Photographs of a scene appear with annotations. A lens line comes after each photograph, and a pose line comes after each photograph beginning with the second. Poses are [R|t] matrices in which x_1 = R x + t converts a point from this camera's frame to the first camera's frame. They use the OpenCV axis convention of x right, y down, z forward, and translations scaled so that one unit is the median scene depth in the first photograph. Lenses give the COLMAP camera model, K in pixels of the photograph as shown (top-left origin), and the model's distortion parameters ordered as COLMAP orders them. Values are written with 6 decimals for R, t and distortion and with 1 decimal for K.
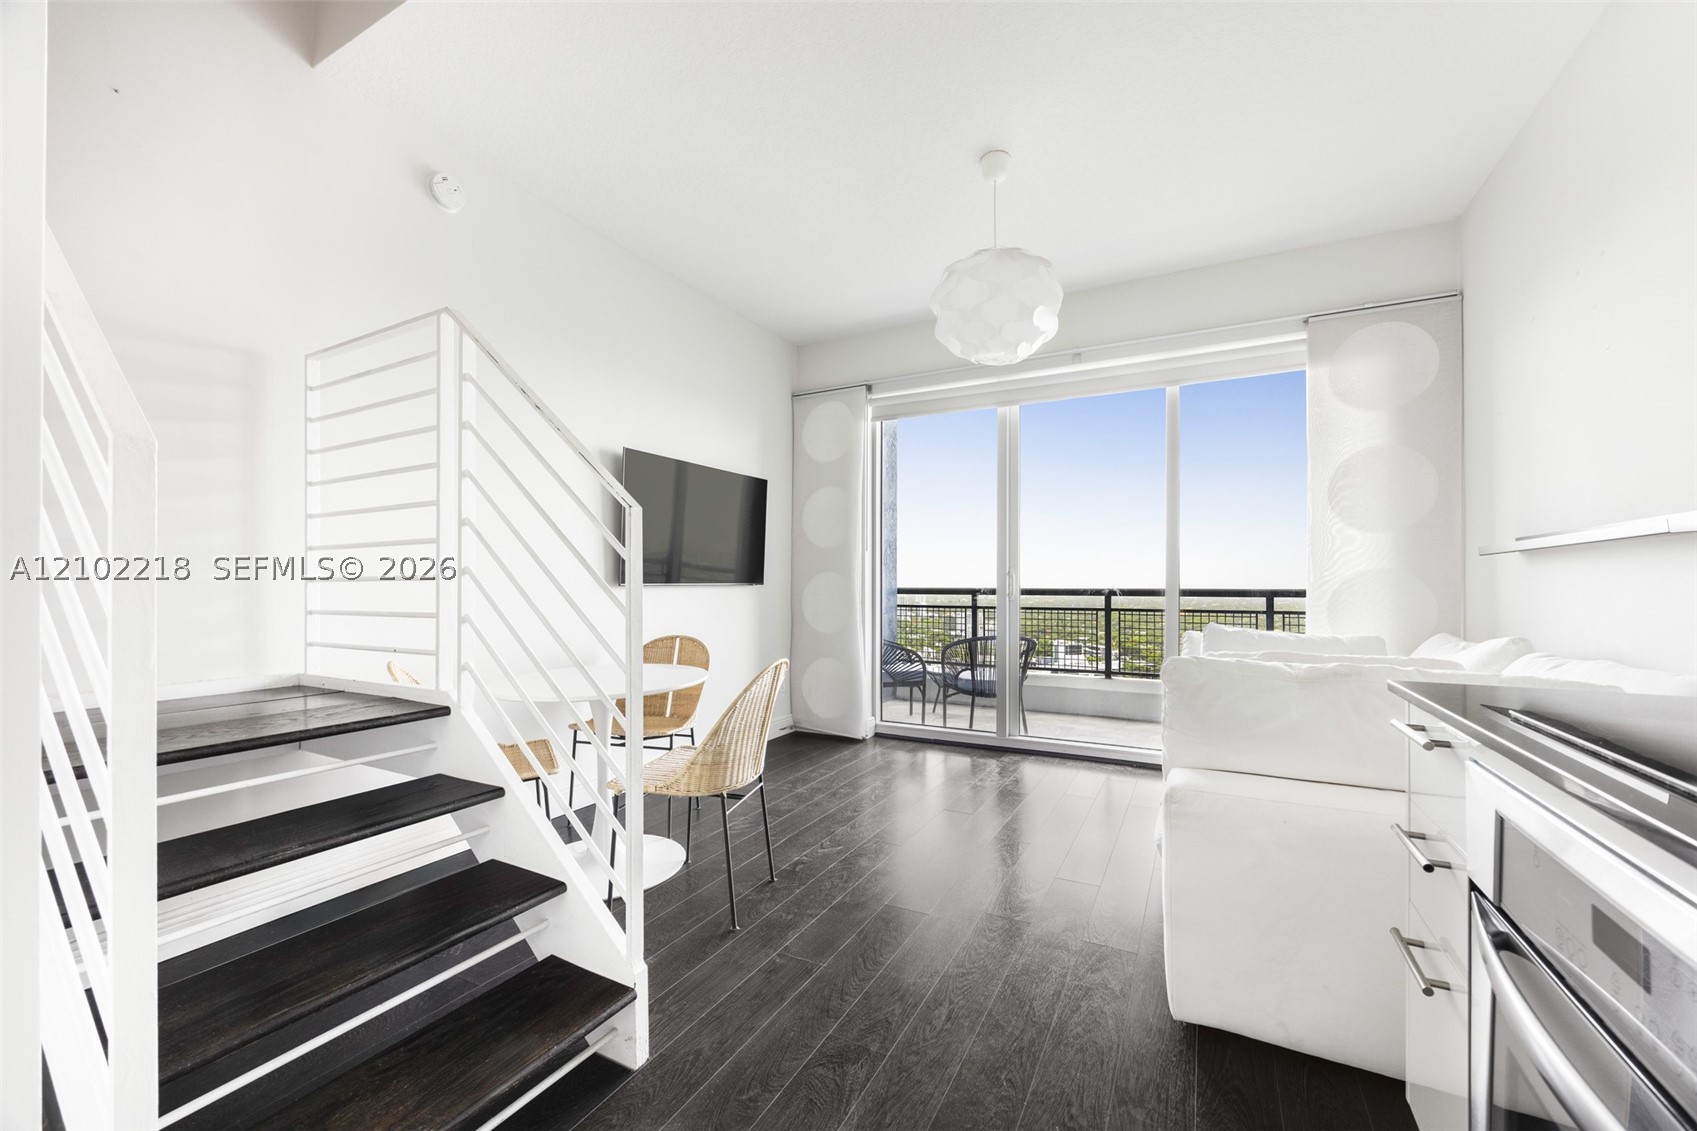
lens RADIAL K [[660.1, 0, 855.2], [0, 660.1, 571.8], [0, 0, 1]] dist [-0.001001, -0.000165]
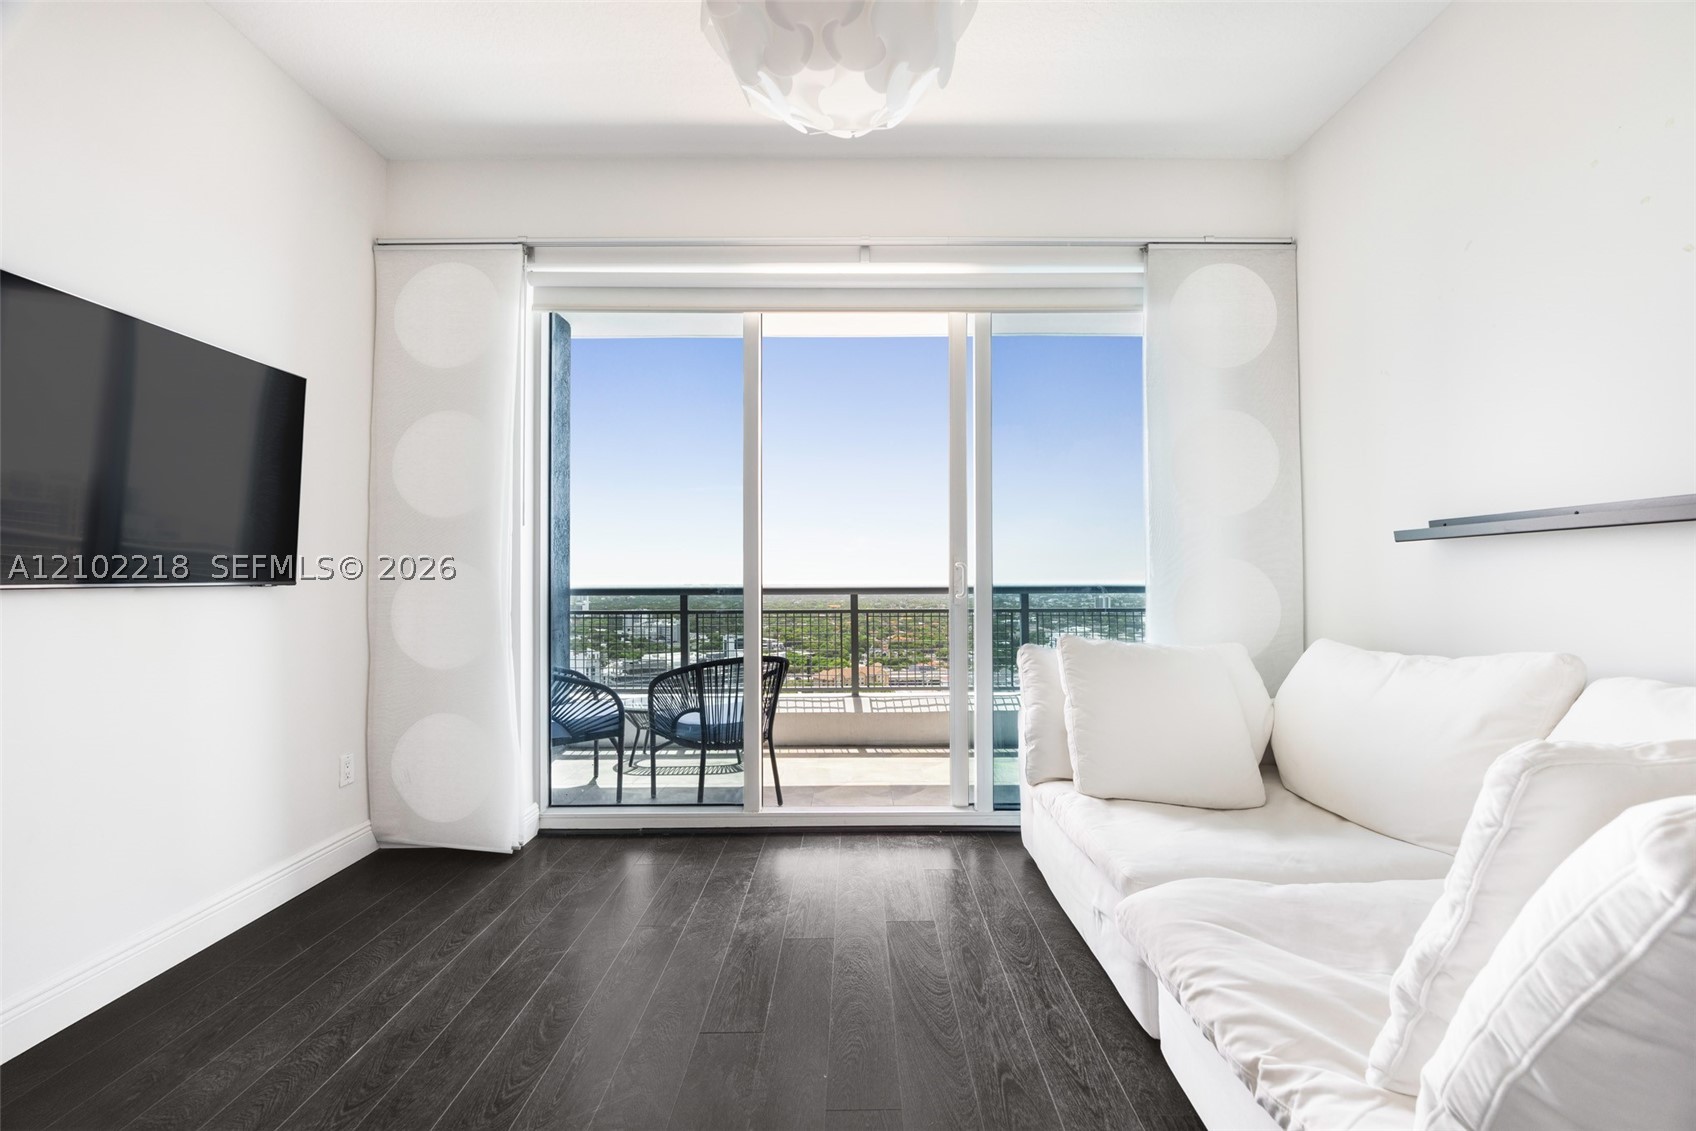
lens RADIAL K [[659.7, 0, 854.7], [0, 659.7, 571.8], [0, 0, 1]] dist [-0.001001, -0.000165]
pose [[0.882873, 0.000835, 0.469612, 0.001722], [-0.003574, 0.999981, 0.004941, 0.005430], [-0.469599, -0.006041, 0.882859, 0.334582]]
